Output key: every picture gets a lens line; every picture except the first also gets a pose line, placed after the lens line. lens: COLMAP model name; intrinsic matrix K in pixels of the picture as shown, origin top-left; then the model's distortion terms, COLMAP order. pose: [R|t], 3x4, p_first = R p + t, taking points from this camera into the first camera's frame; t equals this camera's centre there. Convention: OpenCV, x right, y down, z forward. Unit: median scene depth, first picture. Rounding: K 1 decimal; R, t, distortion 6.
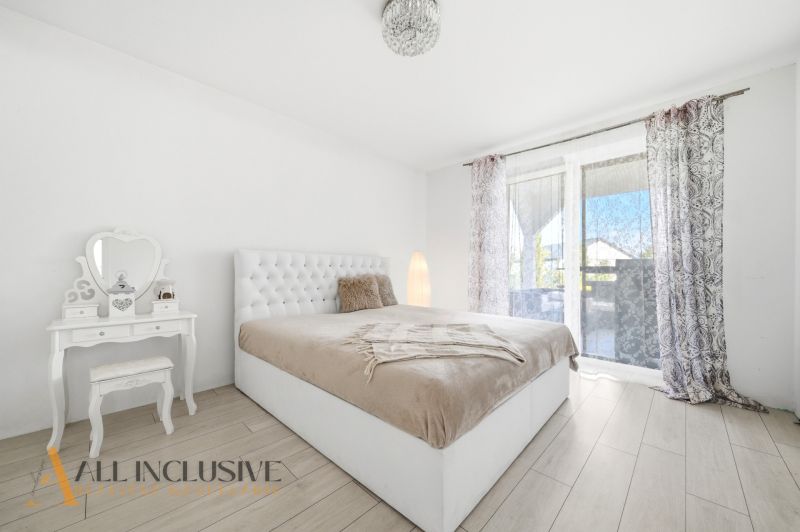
lens RADIAL K [[295.8, 0, 398.1], [0, 295.8, 268.8], [0, 0, 1]] dist [-0.000408, -0.000141]
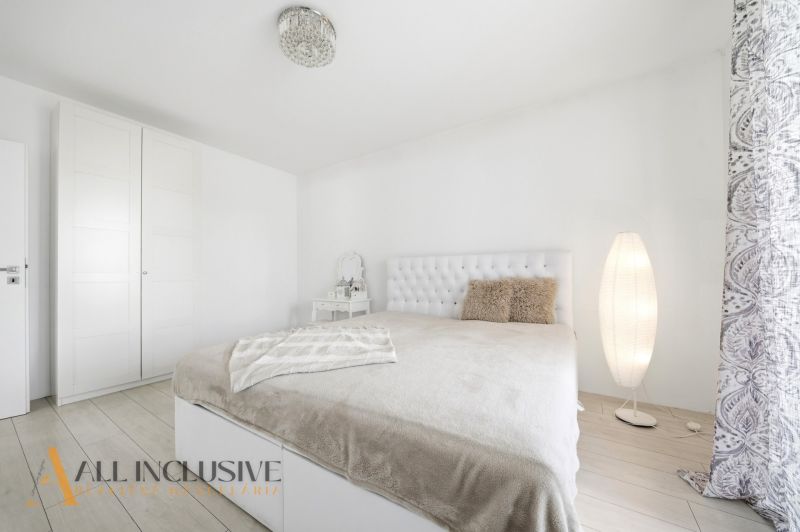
lens RADIAL K [[295.8, 0, 398.1], [0, 295.8, 268.8], [0, 0, 1]] dist [-0.000408, -0.000141]
pose [[0.177606, -0.019616, -0.983906, 0.675006], [0.023616, 0.999598, -0.015665, 0.004955], [0.983818, -0.020454, 0.177998, 0.654018]]
